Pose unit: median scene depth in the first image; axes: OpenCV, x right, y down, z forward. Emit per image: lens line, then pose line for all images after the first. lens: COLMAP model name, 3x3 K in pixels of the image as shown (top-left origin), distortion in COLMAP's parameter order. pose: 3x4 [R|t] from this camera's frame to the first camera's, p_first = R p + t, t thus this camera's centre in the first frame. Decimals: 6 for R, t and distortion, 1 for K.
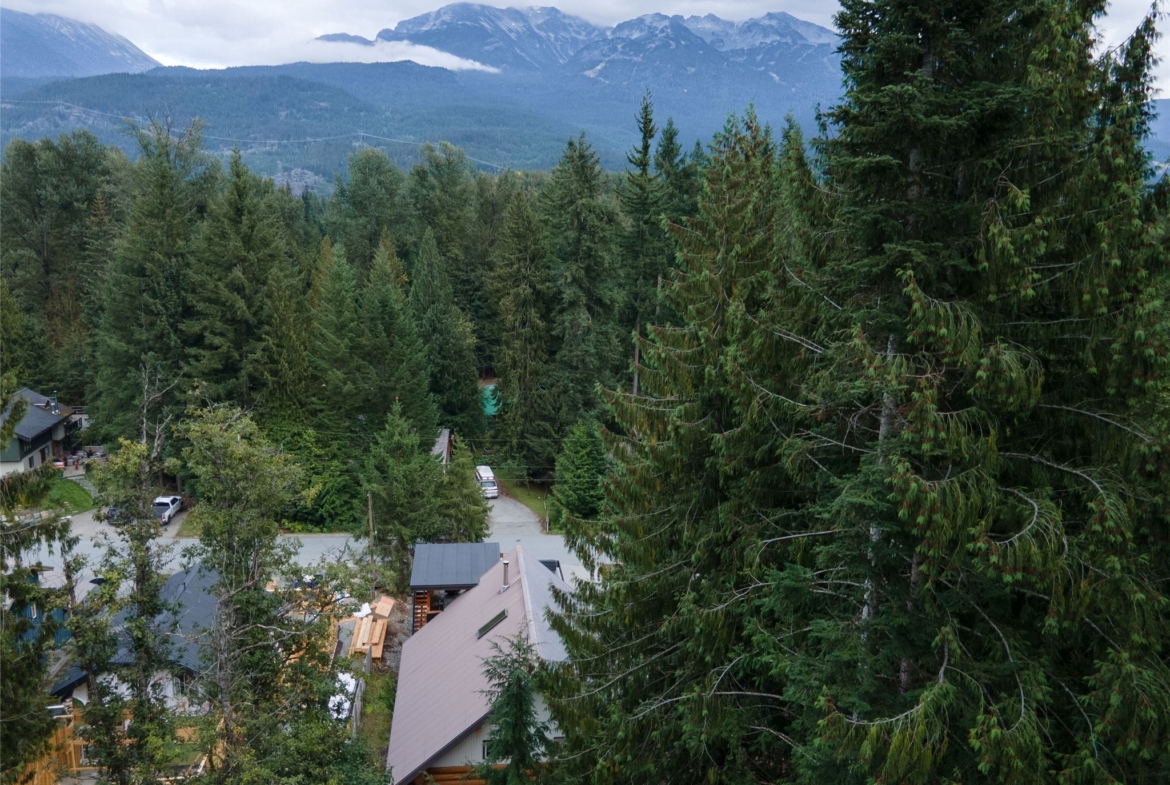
lens RADIAL K [[888.6, 0, 576.0], [0, 888.6, 395.5], [0, 0, 1]] dist [0.002814, 0.008726]
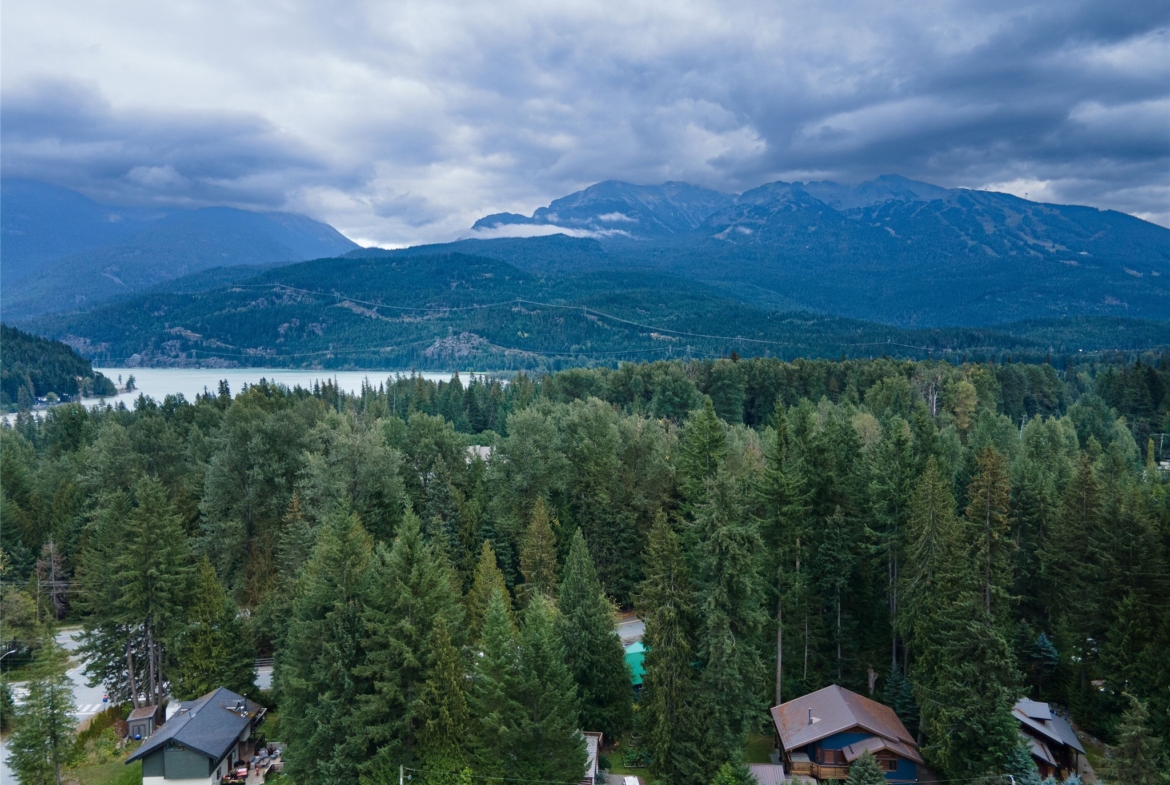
lens RADIAL K [[817.7, 0, 593.6], [0, 817.7, 389.1], [0, 0, 1]] dist [0.011042, 0.003190]
pose [[0.989645, -0.024432, -0.141441, -0.003842], [0.000584, 0.986083, -0.166250, -0.214653], [0.143534, 0.164446, 0.975887, 0.006462]]
